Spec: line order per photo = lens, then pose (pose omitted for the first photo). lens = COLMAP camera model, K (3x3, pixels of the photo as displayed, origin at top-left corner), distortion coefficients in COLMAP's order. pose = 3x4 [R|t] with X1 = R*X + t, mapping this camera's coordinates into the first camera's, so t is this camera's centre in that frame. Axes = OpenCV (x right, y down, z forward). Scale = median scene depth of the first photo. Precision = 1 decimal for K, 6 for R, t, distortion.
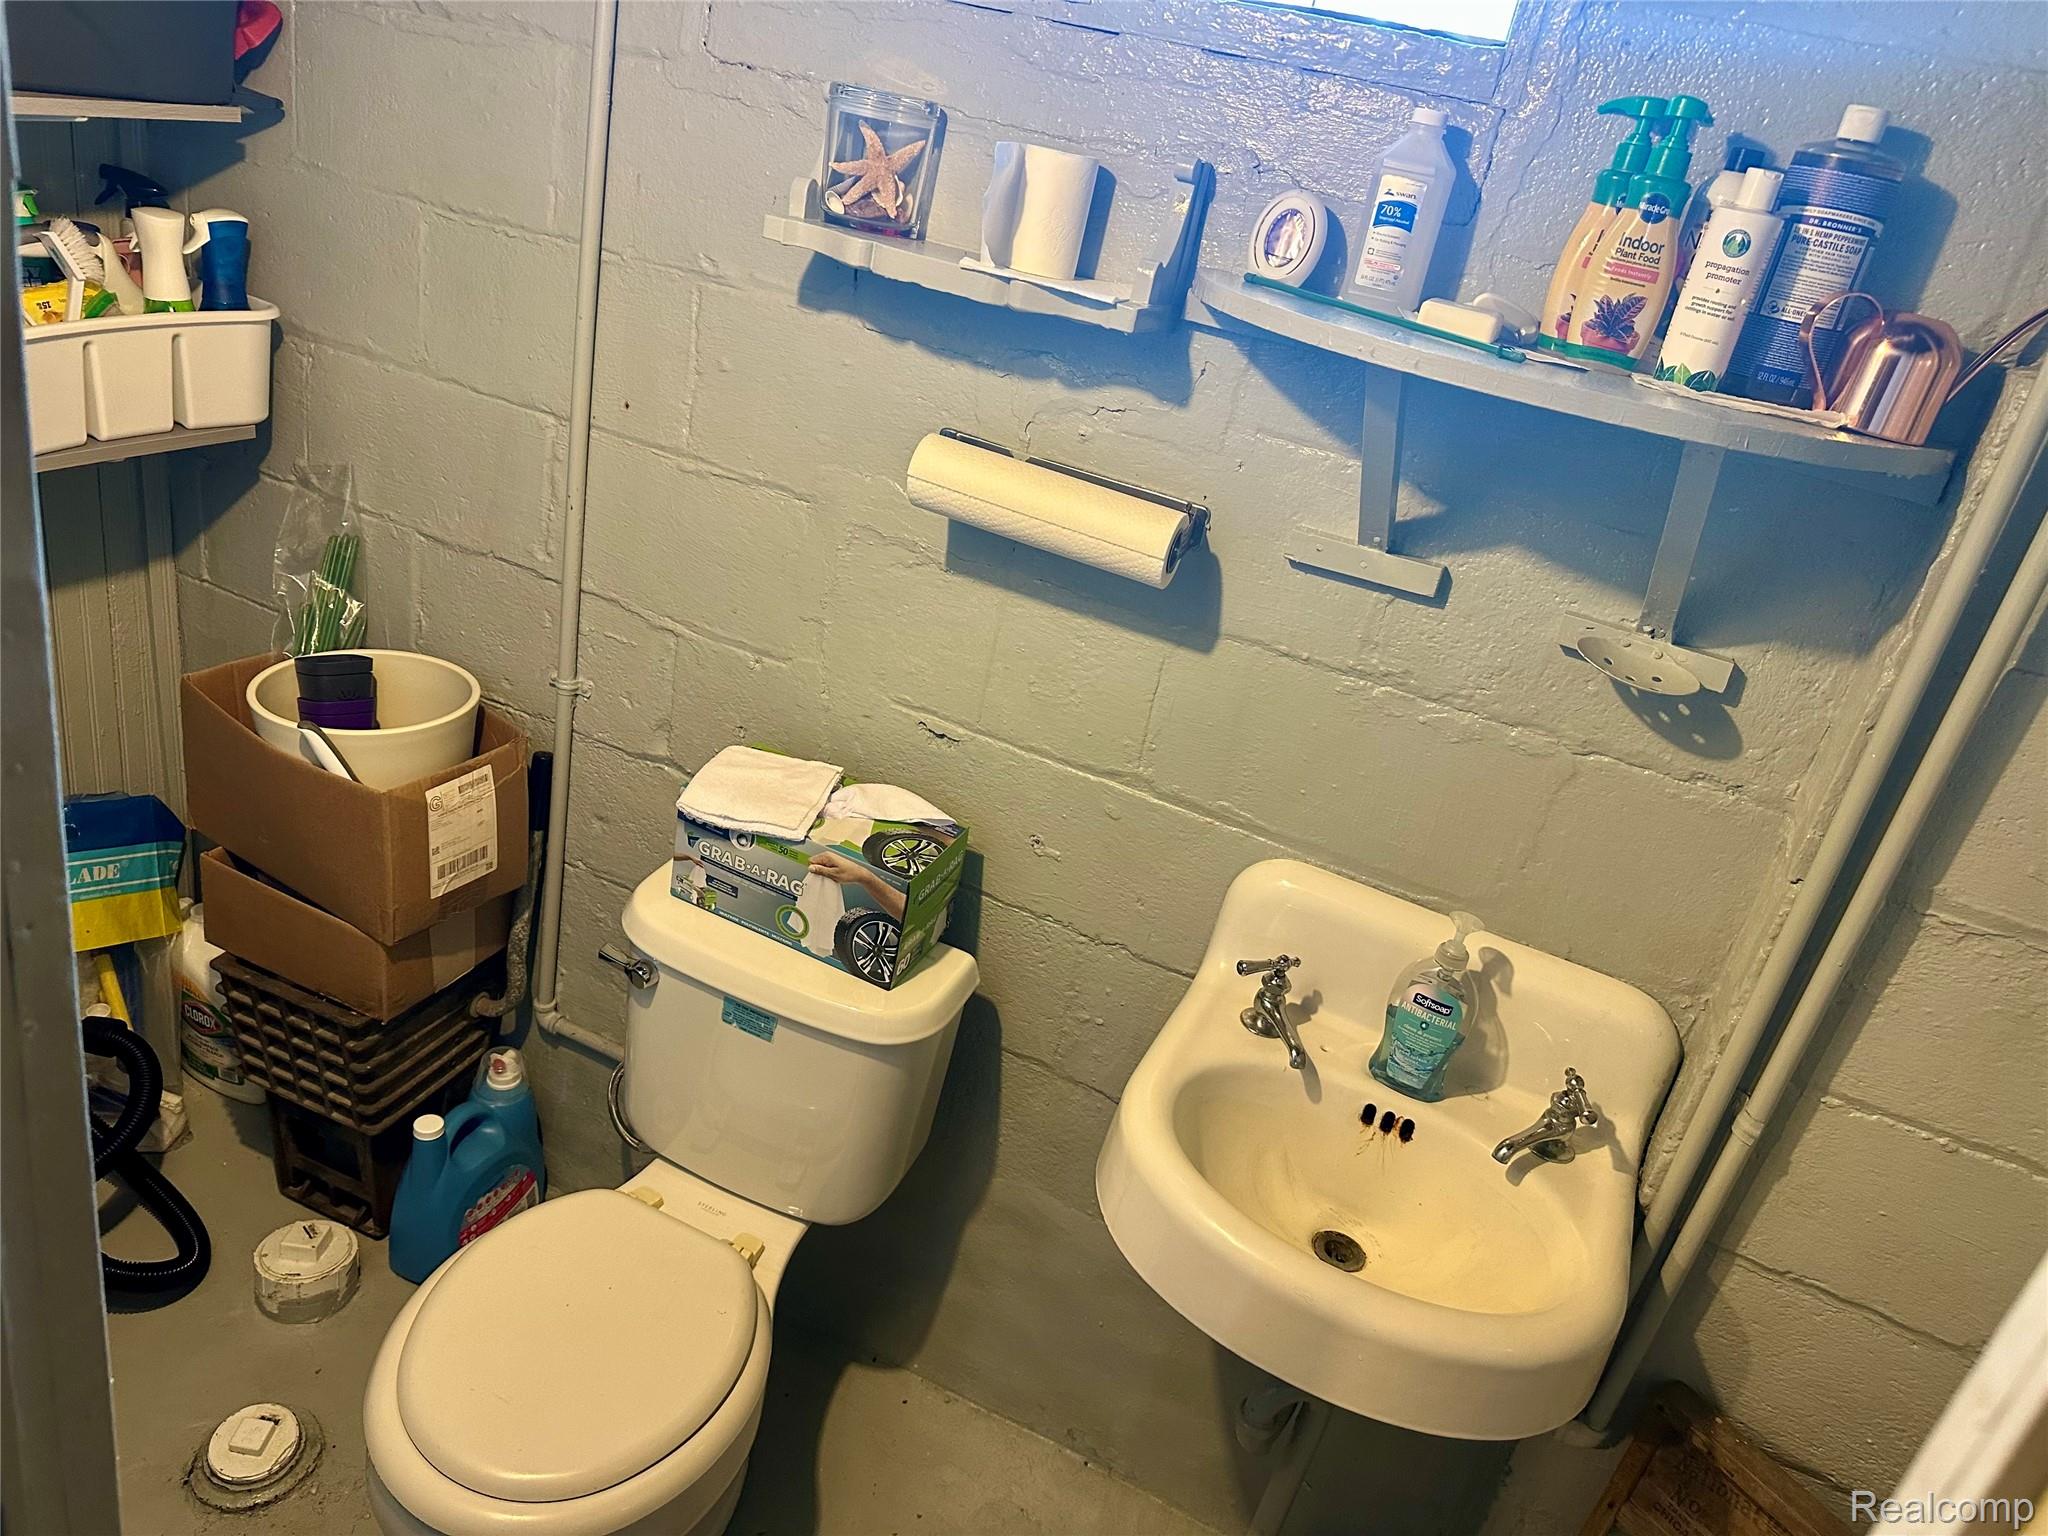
lens RADIAL K [[1439.4, 0, 1026.9], [0, 1439.4, 768.7], [0, 0, 1]] dist [0.082992, -0.104213]
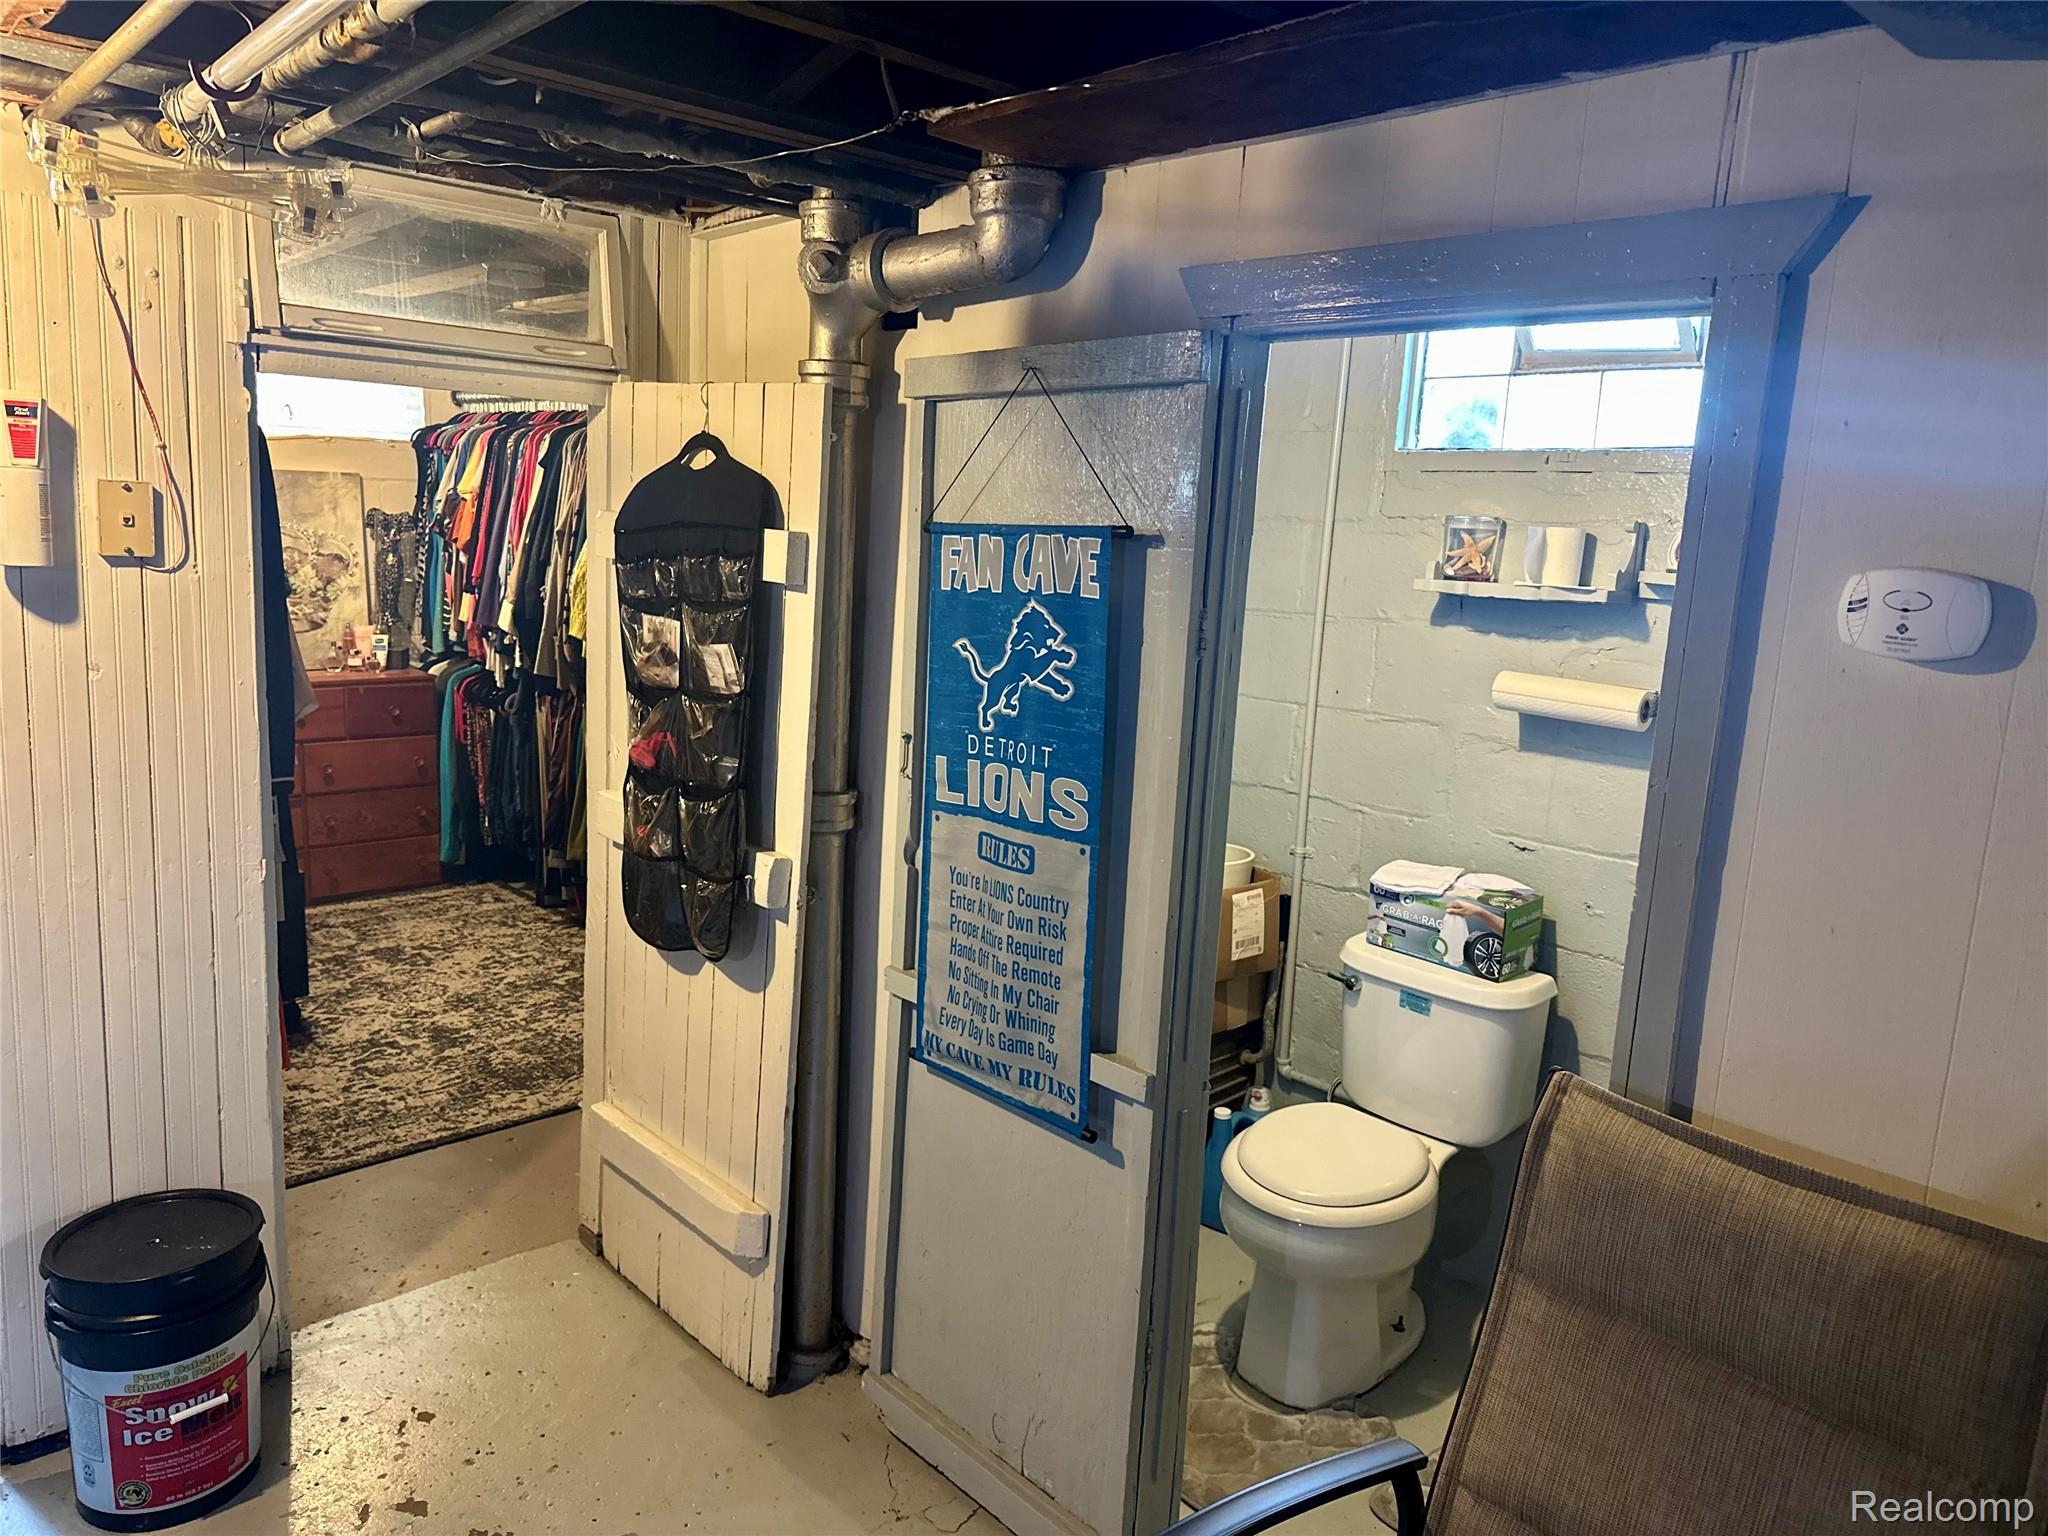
lens RADIAL K [[1439.4, 0, 1020.4], [0, 1439.4, 757.1], [0, 0, 1]] dist [0.082992, -0.104213]
pose [[0.912802, -0.077927, -0.400899, 0.100284], [-0.053548, 0.950316, -0.306646, 0.456476], [0.404877, 0.301375, 0.863277, -0.808405]]
